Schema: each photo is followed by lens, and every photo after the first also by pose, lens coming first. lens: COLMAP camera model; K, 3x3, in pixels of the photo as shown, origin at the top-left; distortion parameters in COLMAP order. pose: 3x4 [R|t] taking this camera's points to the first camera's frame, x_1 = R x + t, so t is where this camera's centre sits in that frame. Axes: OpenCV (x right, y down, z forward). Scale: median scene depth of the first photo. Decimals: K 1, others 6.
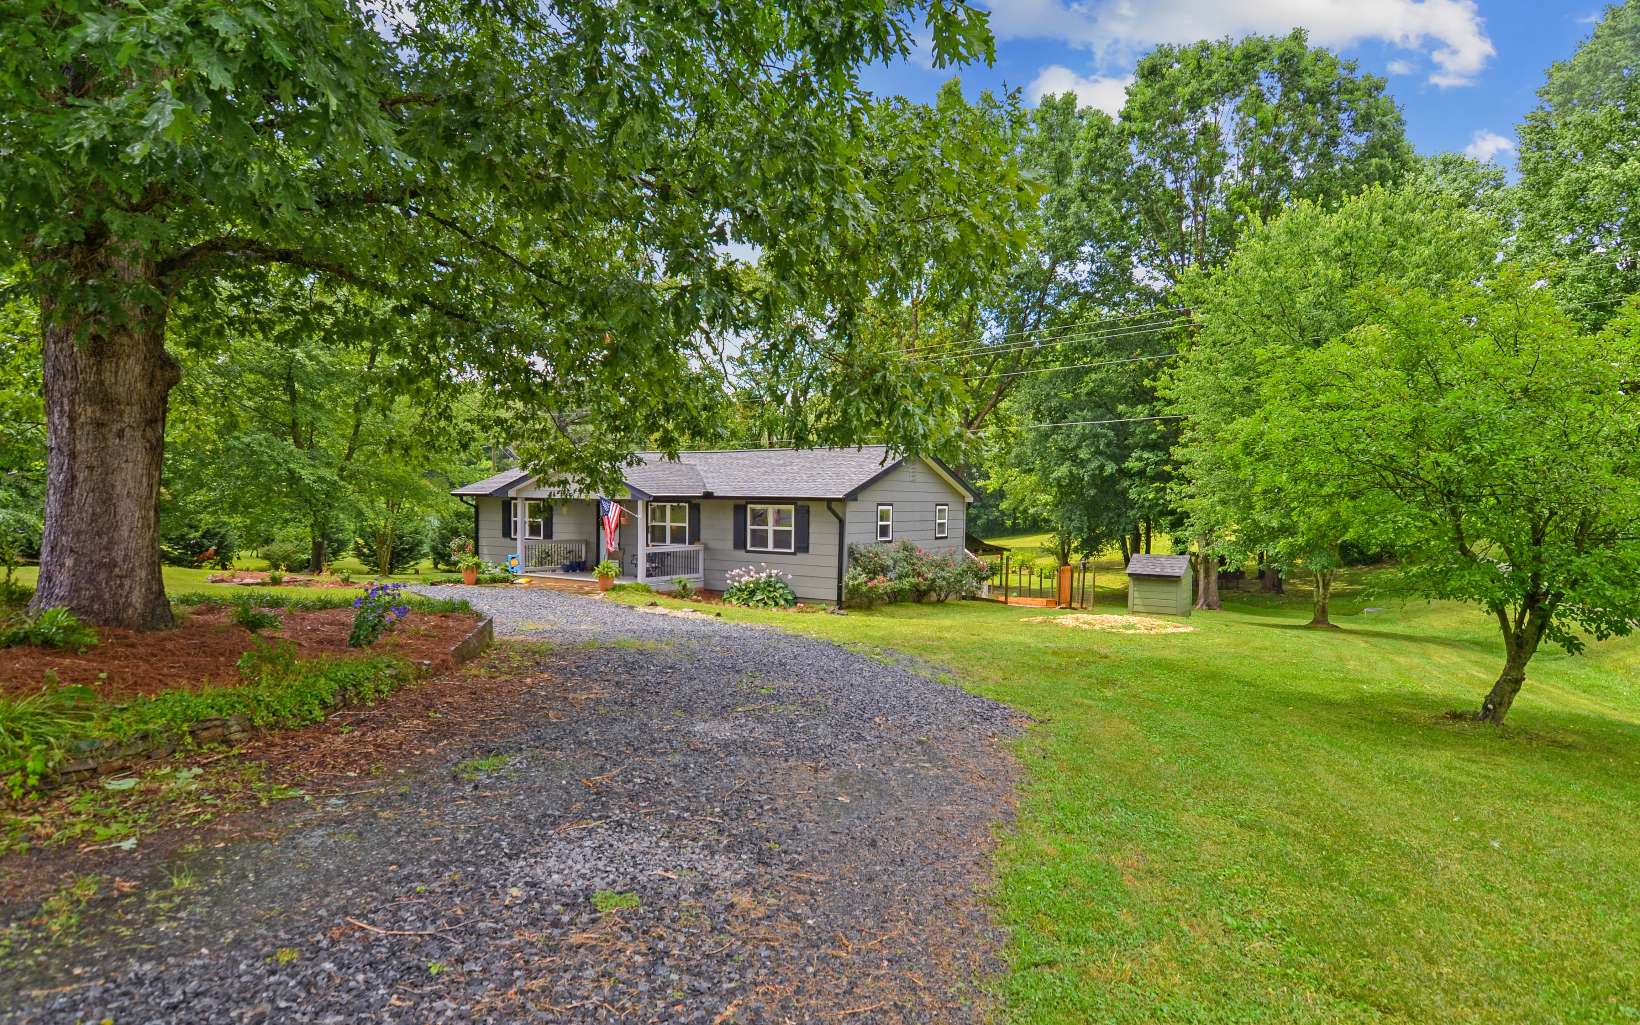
lens RADIAL K [[846.5, 0, 837.5], [0, 846.5, 503.3], [0, 0, 1]] dist [-0.002850, -0.000402]
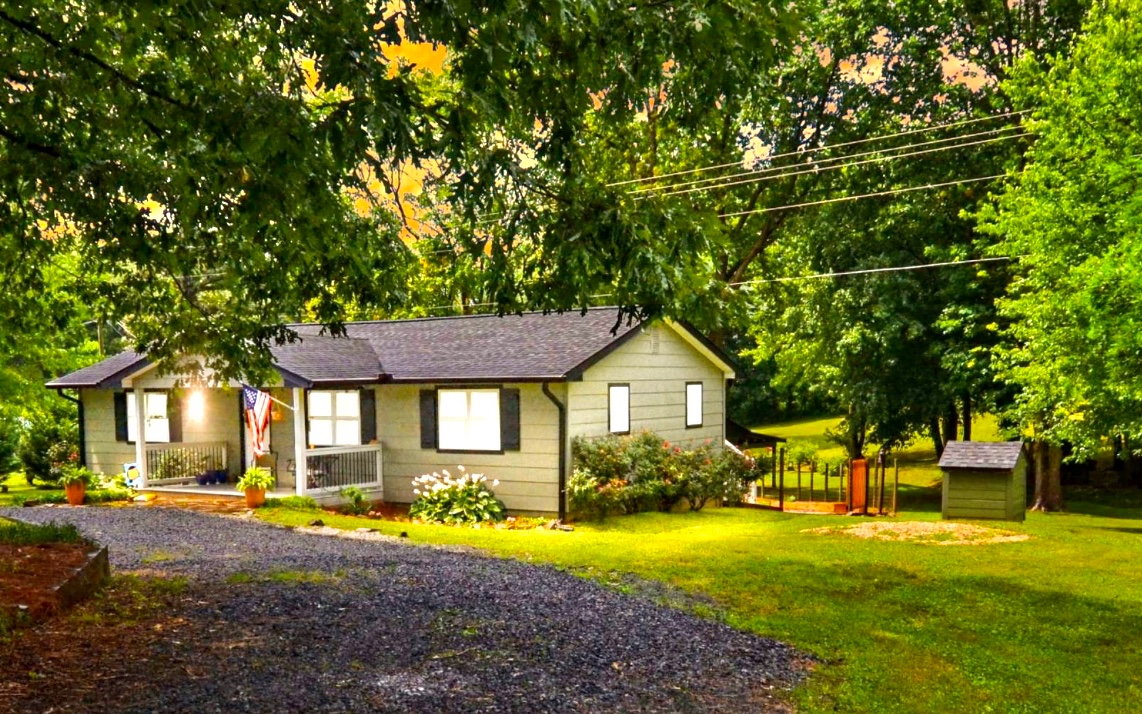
lens RADIAL K [[949.4, 0, 571.0], [0, 949.4, 357.0], [0, 0, 1]] dist [0.001007, 0.002808]
pose [[0.999473, -0.027009, 0.018000, -0.001494], [0.027388, 0.999402, -0.021130, -0.006976], [-0.017418, 0.021612, 0.999615, 0.154521]]
